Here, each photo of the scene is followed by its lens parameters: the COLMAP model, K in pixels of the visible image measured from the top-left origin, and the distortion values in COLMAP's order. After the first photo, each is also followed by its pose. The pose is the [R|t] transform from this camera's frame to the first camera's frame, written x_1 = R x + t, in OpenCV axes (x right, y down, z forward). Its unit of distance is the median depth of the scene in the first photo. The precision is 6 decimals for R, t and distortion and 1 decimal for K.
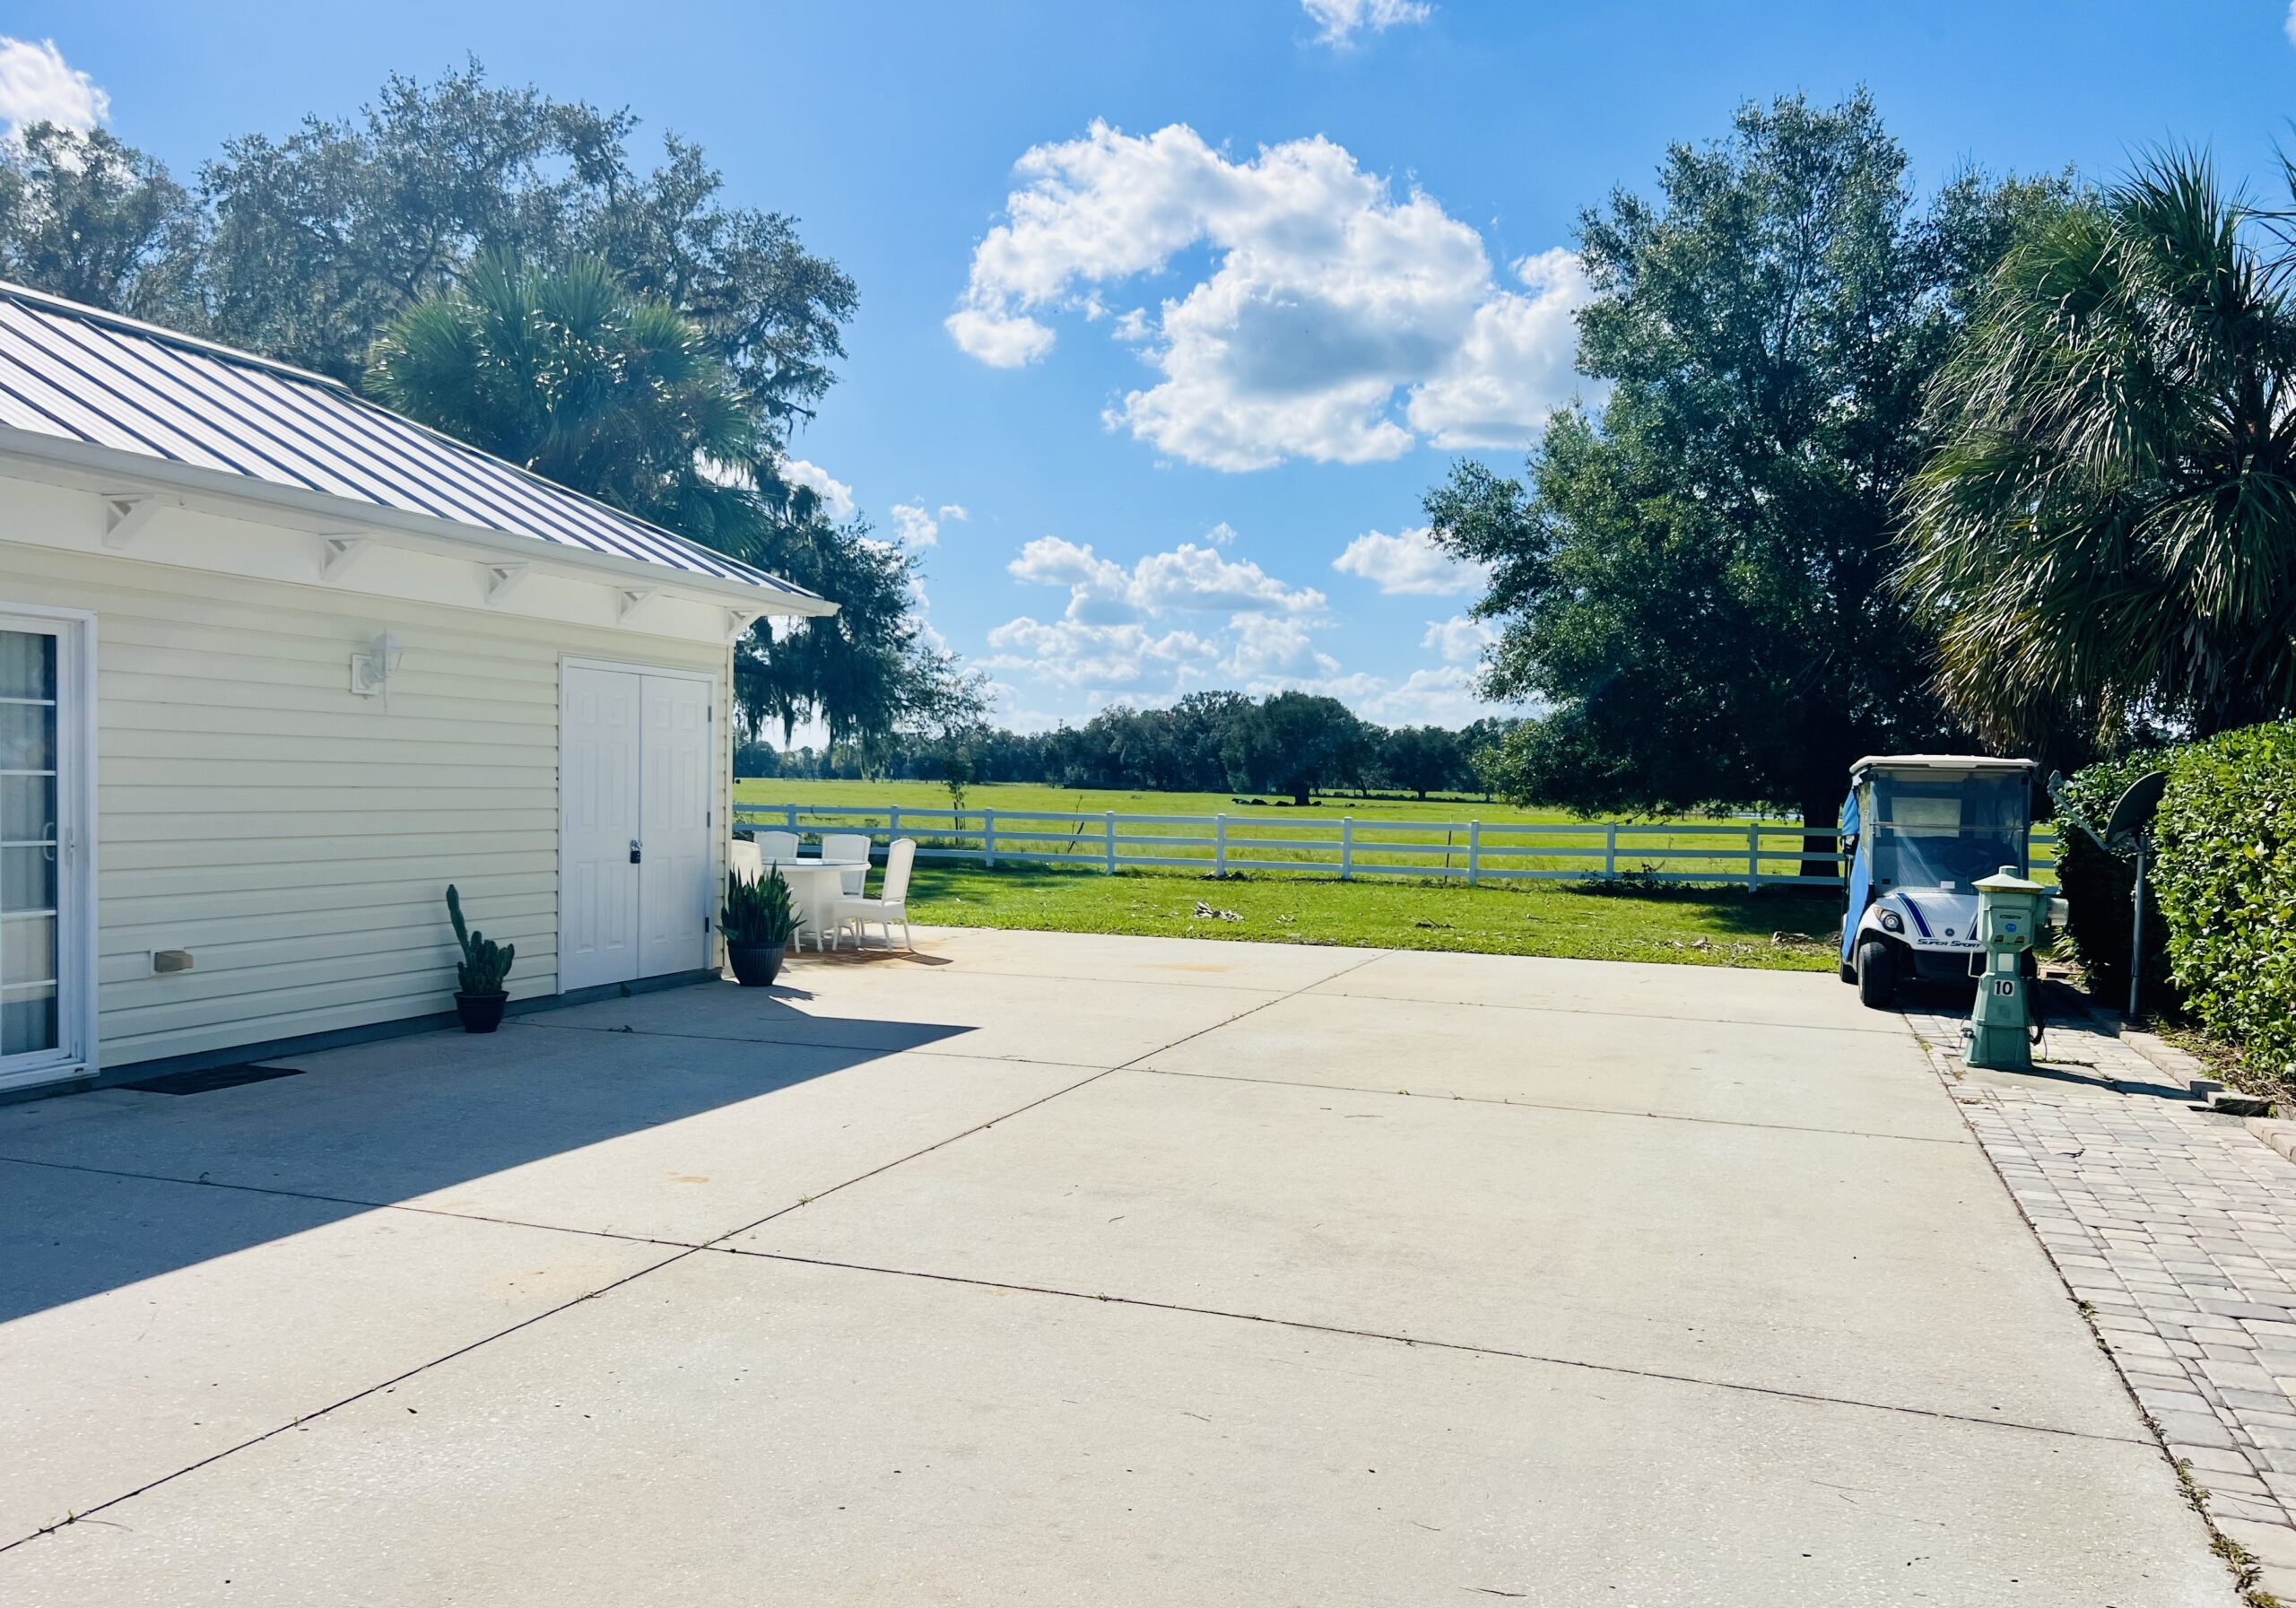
lens RADIAL K [[1714.0, 0, 1124.1], [0, 1714.0, 884.4], [0, 0, 1]] dist [0.013899, 0.003840]
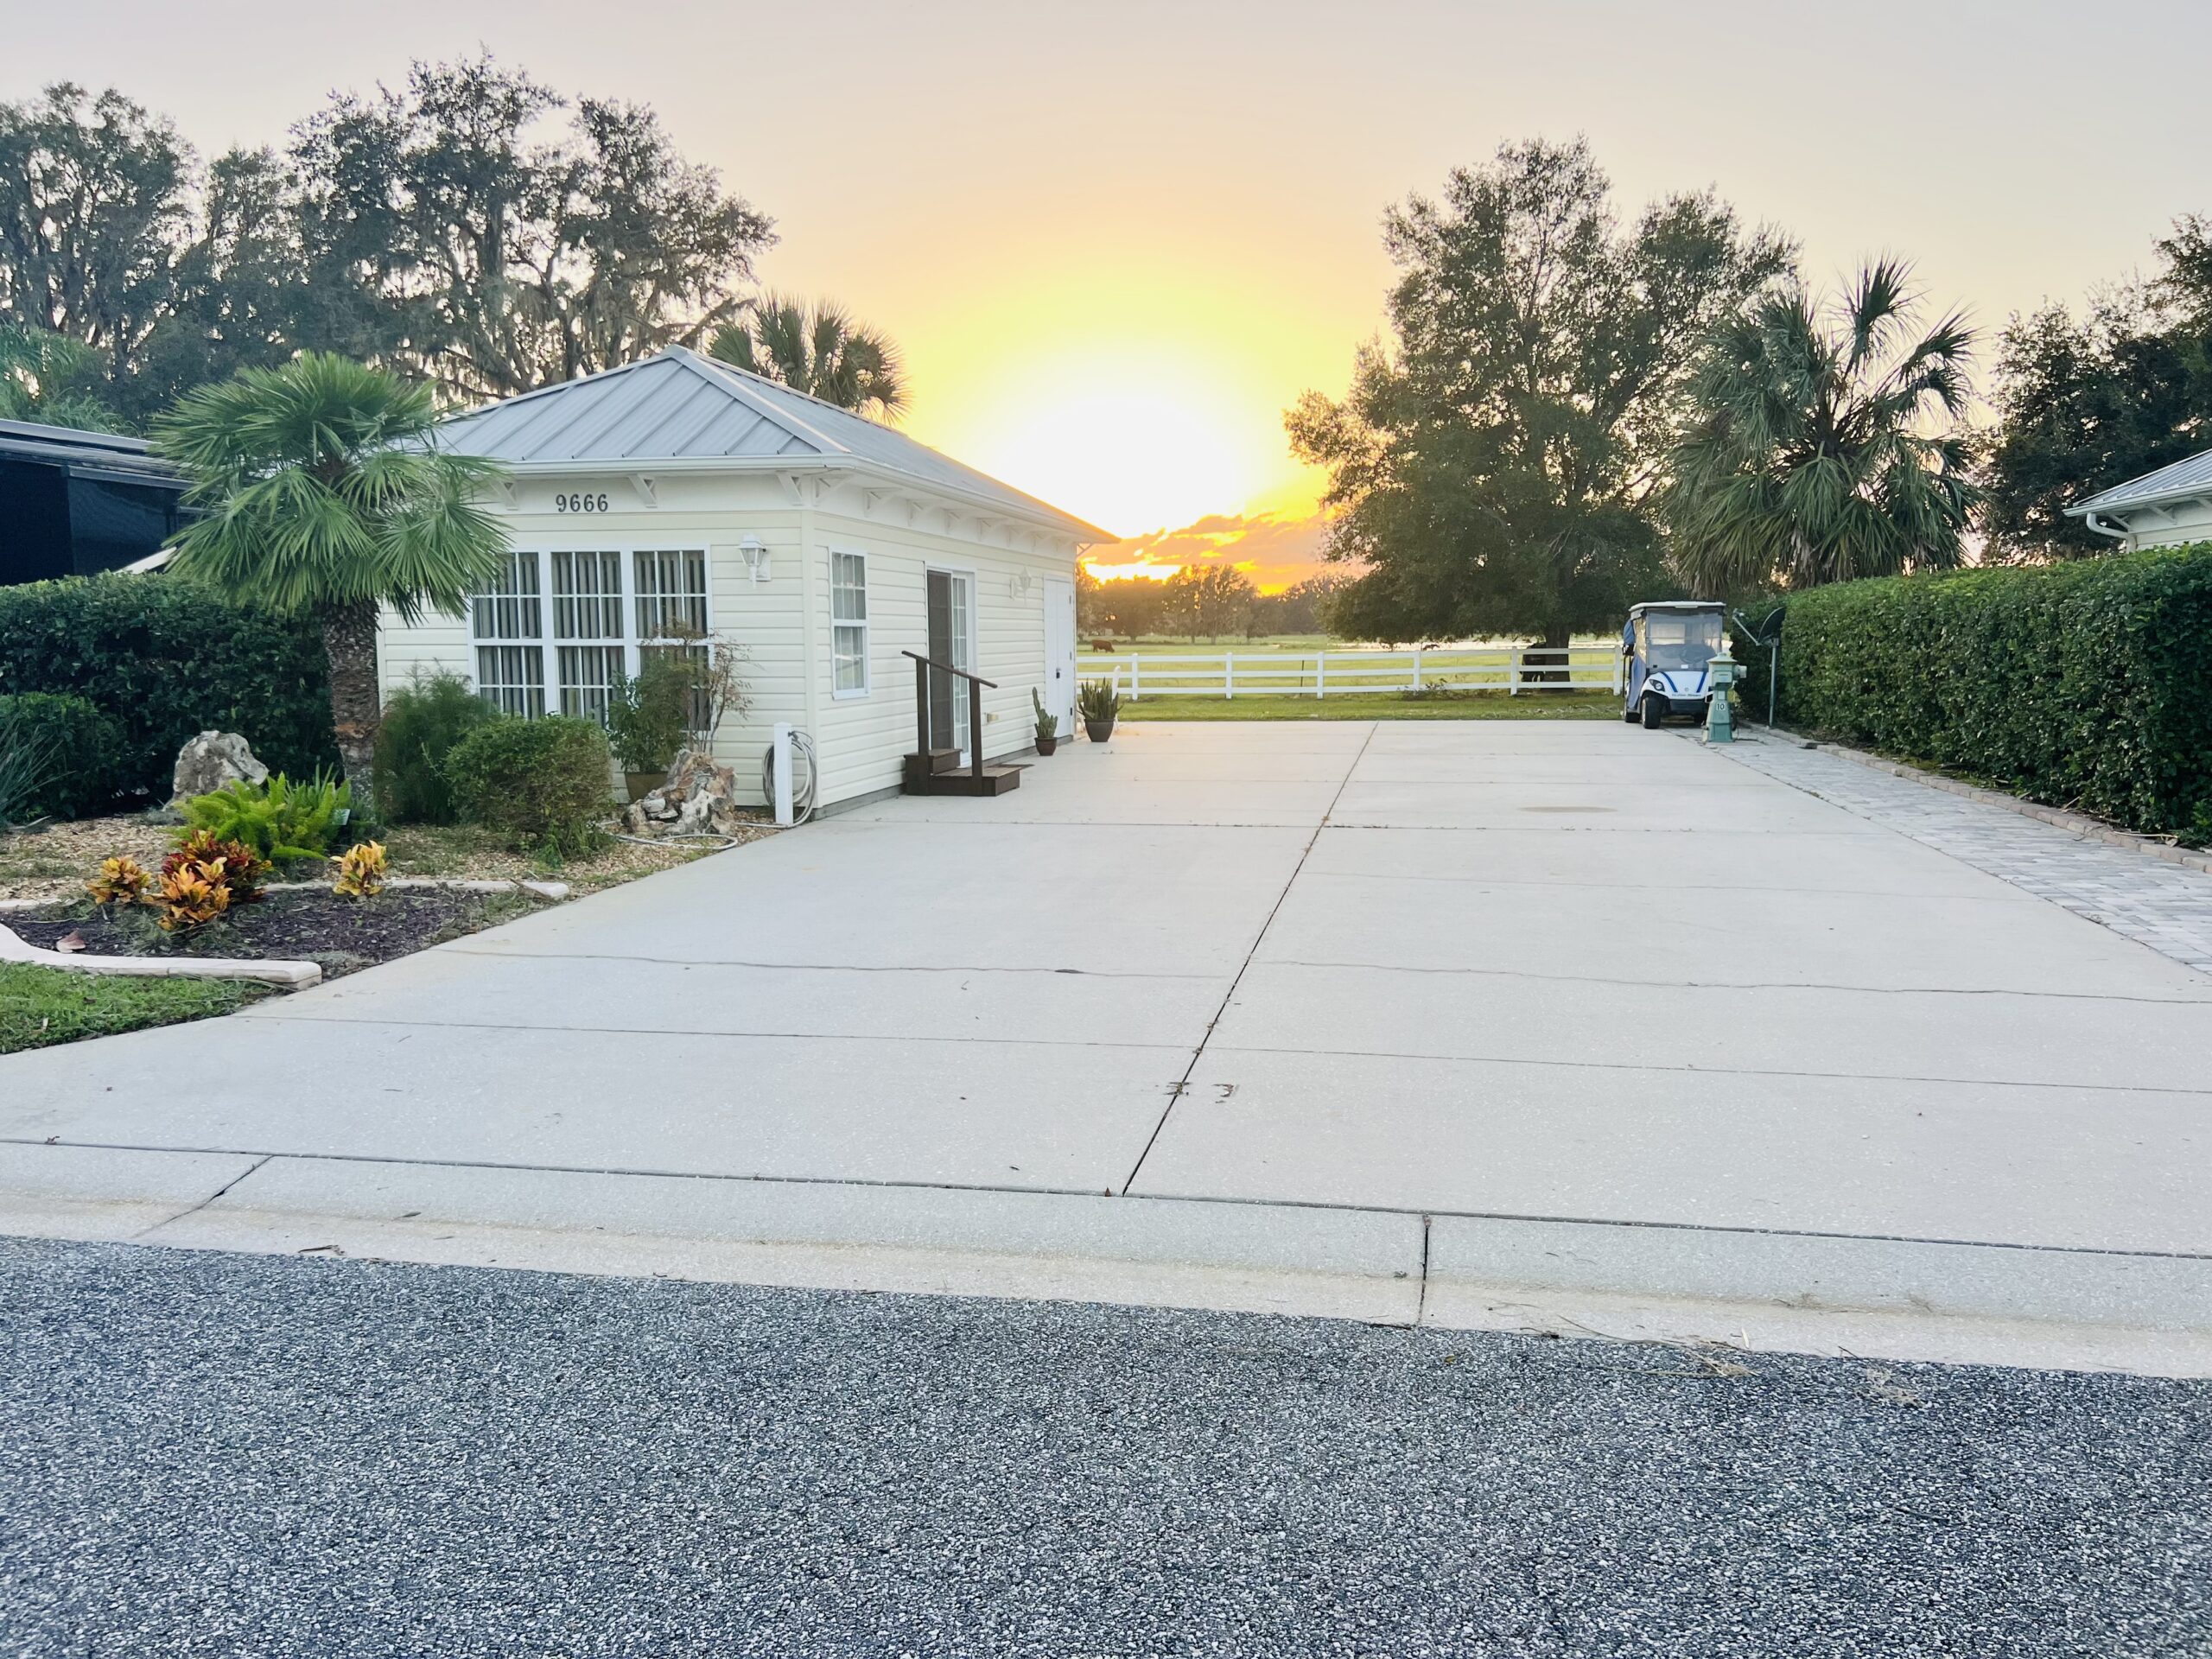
lens RADIAL K [[1653.9, 0, 1092.1], [0, 1653.9, 837.1], [0, 0, 1]] dist [0.034080, -0.019030]
pose [[0.987208, -0.050196, 0.151331, -0.164546], [0.040421, 0.996934, 0.066992, 0.013151], [-0.154229, -0.060018, 0.986210, -0.265161]]
